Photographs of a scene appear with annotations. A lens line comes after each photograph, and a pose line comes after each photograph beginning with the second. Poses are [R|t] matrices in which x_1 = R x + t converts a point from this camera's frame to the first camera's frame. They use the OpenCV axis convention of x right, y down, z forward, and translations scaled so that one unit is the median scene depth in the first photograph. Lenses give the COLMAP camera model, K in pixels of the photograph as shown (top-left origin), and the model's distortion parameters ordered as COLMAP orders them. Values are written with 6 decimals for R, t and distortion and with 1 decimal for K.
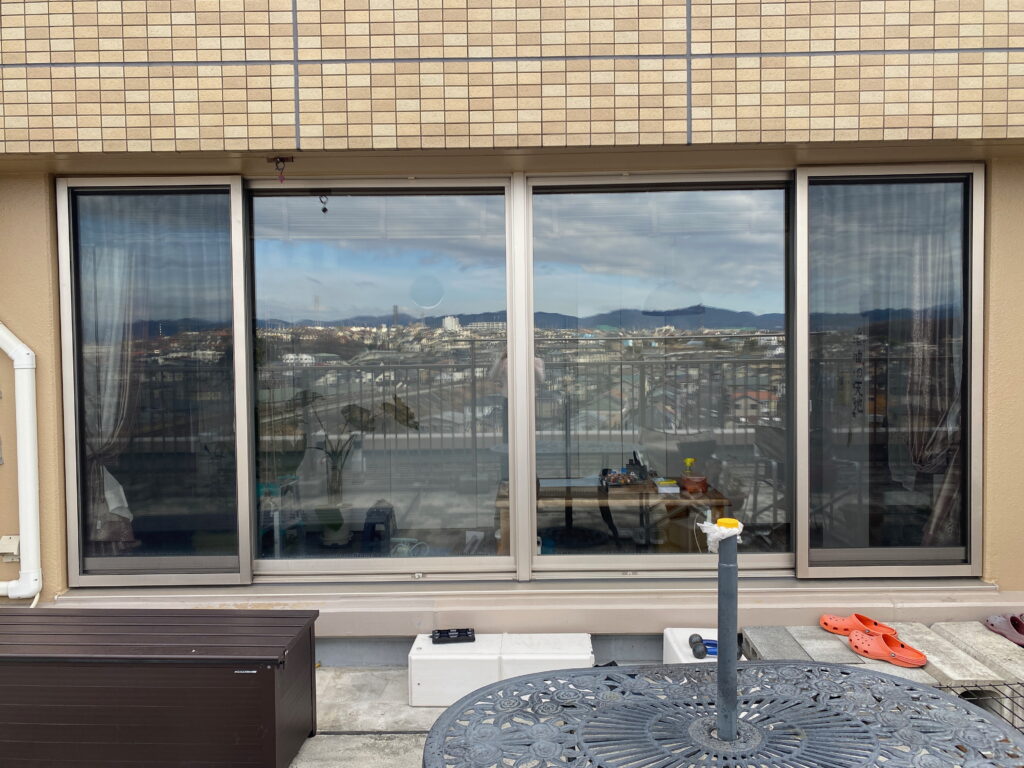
lens RADIAL K [[764.3, 0, 509.2], [0, 764.3, 379.1], [0, 0, 1]] dist [0.003961, 0.006178]
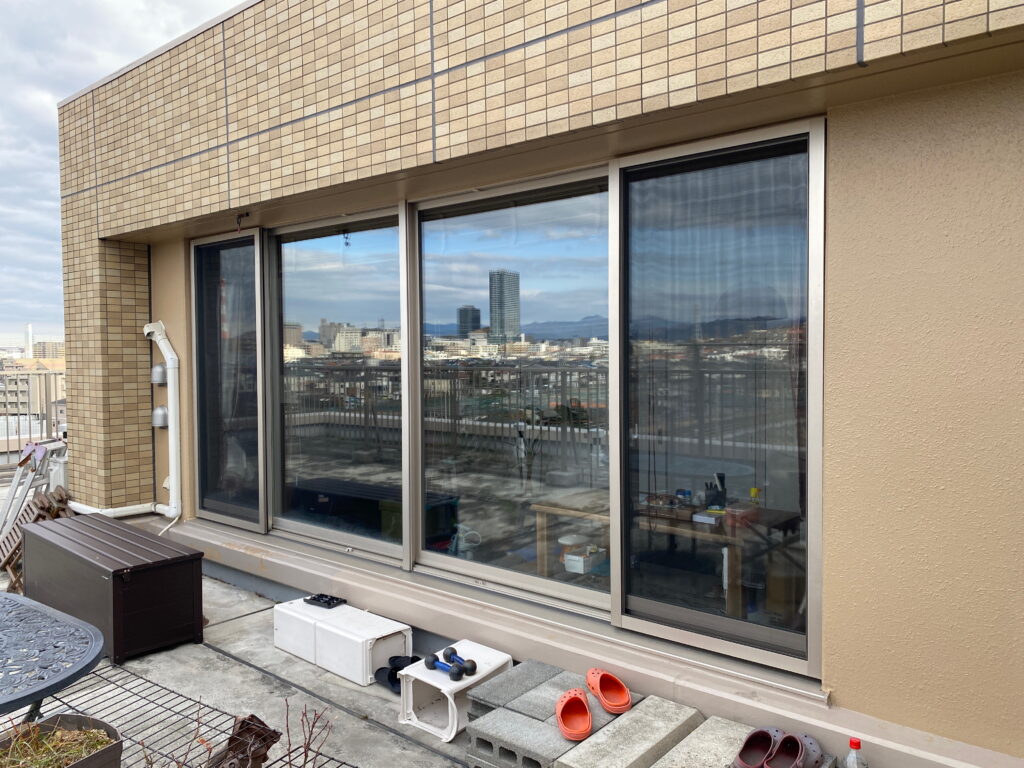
lens RADIAL K [[763.9, 0, 512.0], [0, 763.9, 384.0], [0, 0, 1]] dist [0.007390, -0.000375]
pose [[0.775850, 0.035547, -0.629915, 0.944485], [-0.030824, 0.999355, 0.018430, -0.034508], [0.630164, 0.005118, 0.776445, 0.273151]]
